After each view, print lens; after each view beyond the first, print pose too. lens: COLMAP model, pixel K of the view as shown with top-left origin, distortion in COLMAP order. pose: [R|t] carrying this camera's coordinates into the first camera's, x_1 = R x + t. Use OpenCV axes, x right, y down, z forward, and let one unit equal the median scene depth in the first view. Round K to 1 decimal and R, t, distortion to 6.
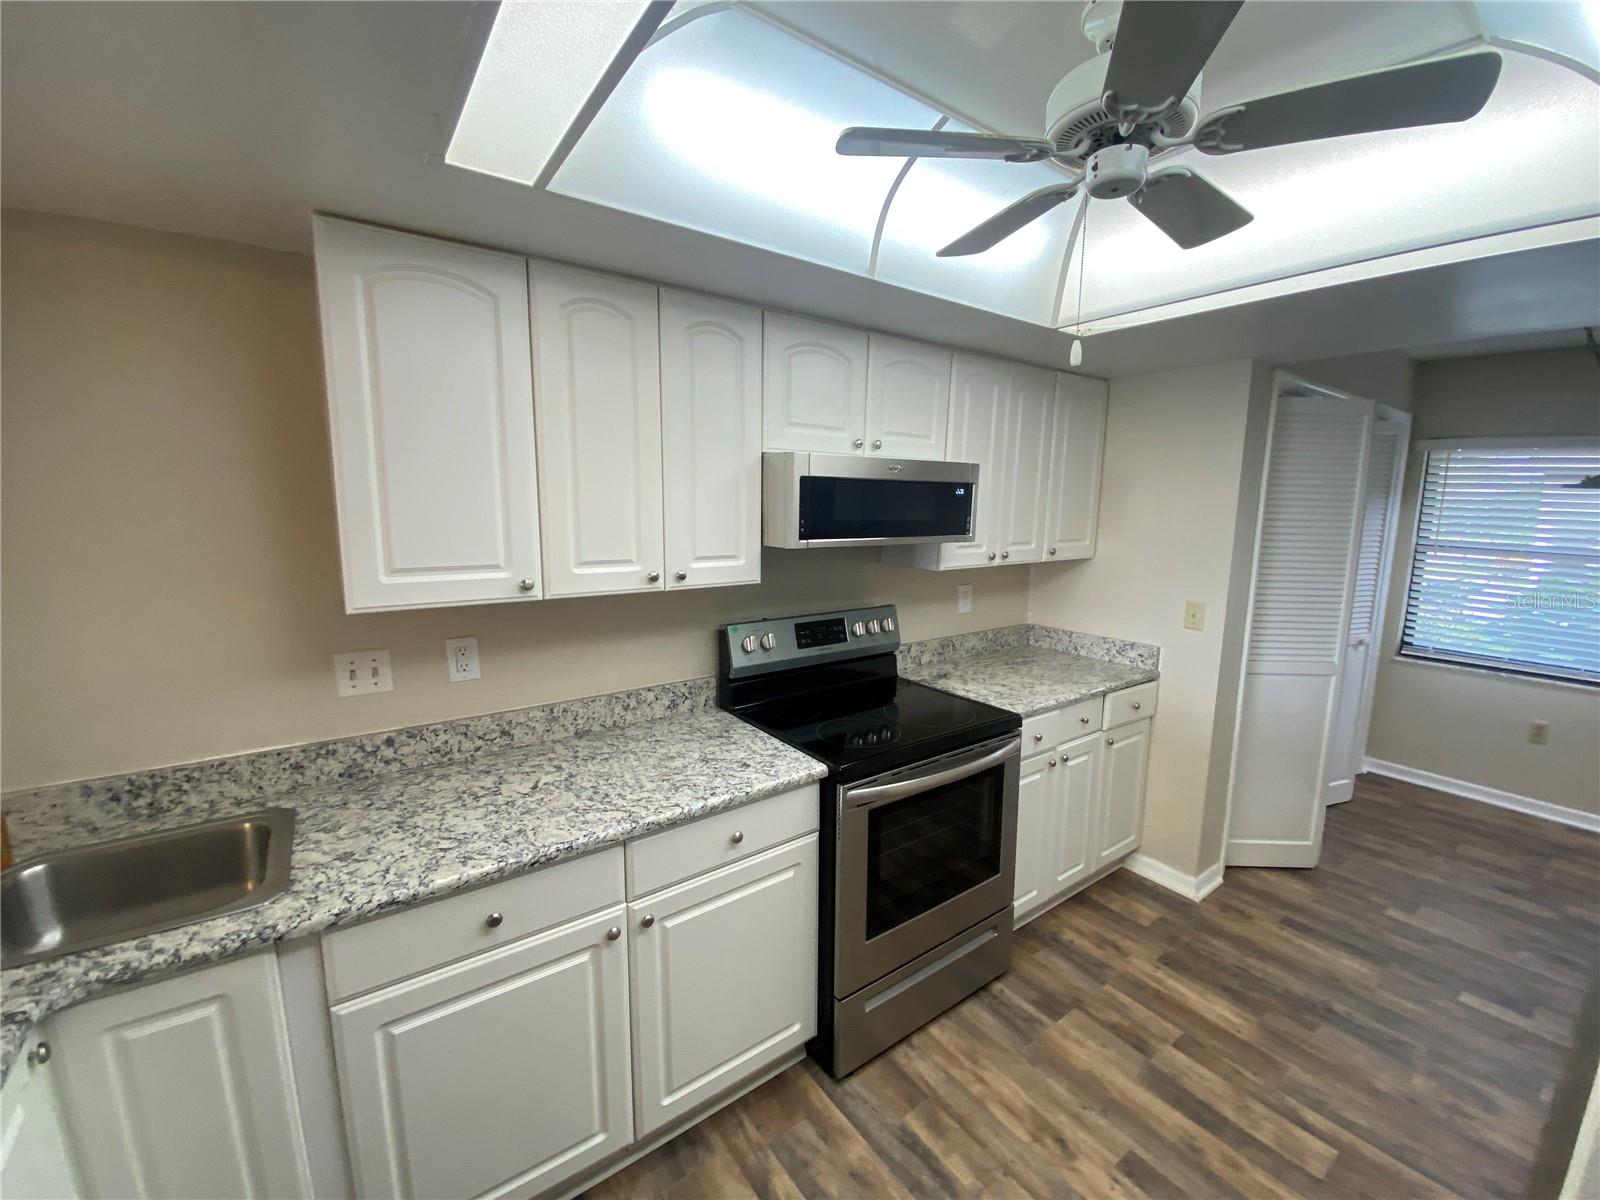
lens RADIAL K [[649.0, 0, 798.0], [0, 649.0, 586.0], [0, 0, 1]] dist [0.019330, -0.019362]
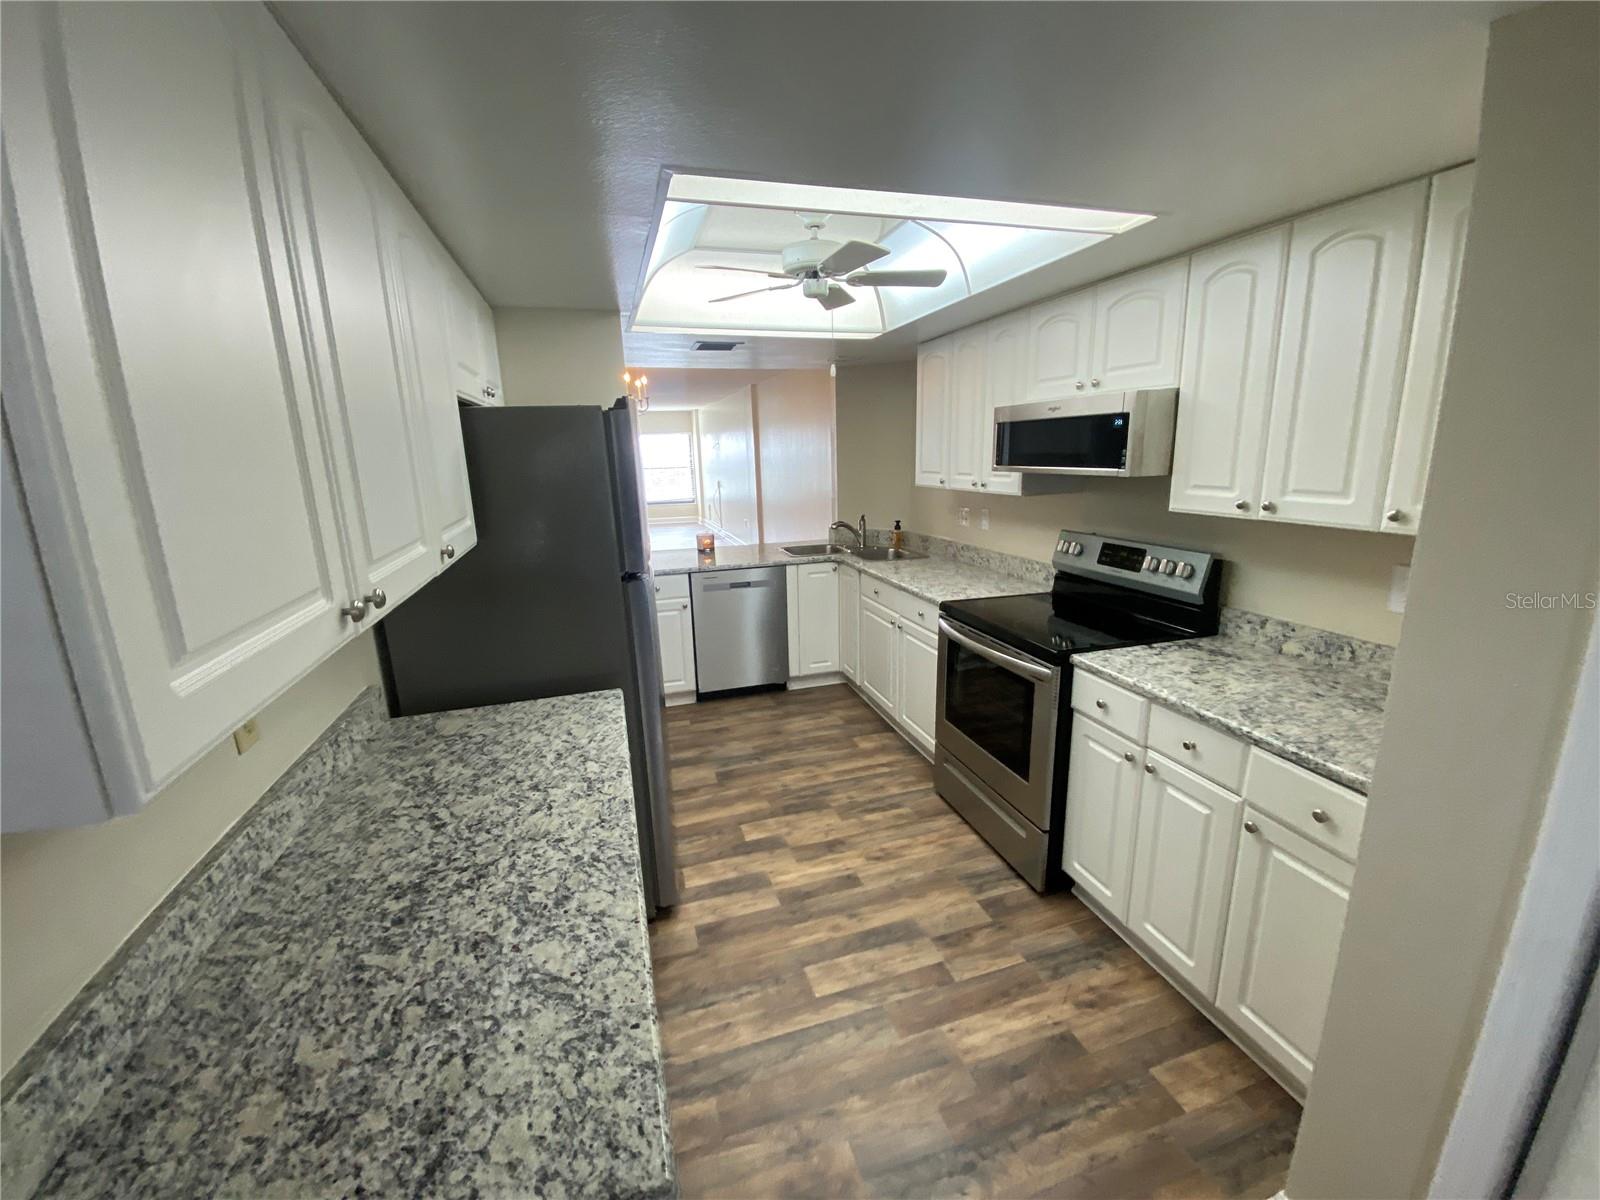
lens RADIAL K [[644.7, 0, 796.8], [0, 644.7, 598.1], [0, 0, 1]] dist [0.013721, -0.018708]
pose [[-0.327478, 0.209744, -0.921284, 1.361136], [-0.102953, 0.961324, 0.255456, -0.092487], [0.939233, 0.178506, -0.293219, 0.896687]]
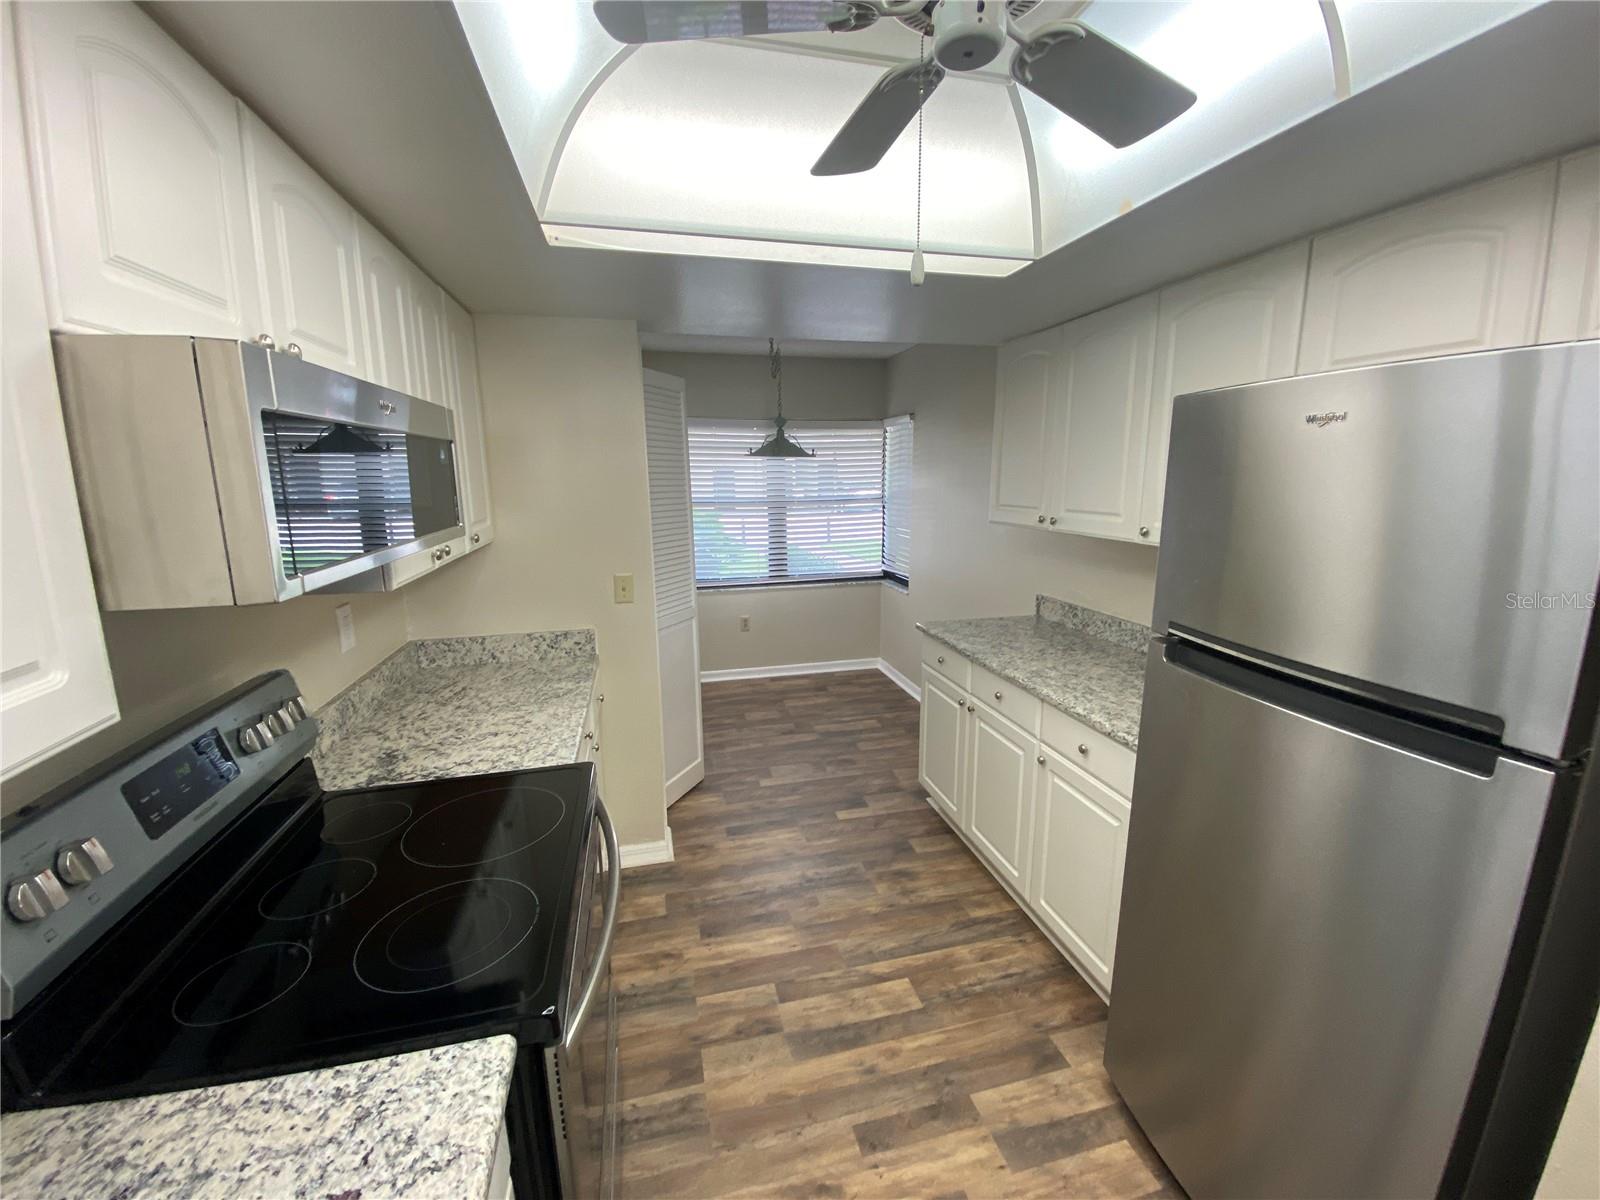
lens RADIAL K [[648.6, 0, 799.8], [0, 648.6, 588.3], [0, 0, 1]] dist [0.001408, -0.013683]
pose [[0.373292, -0.186444, 0.908786, -0.197550], [0.139580, 0.979733, 0.143665, -0.066423], [-0.917154, 0.073219, 0.391750, 0.480884]]
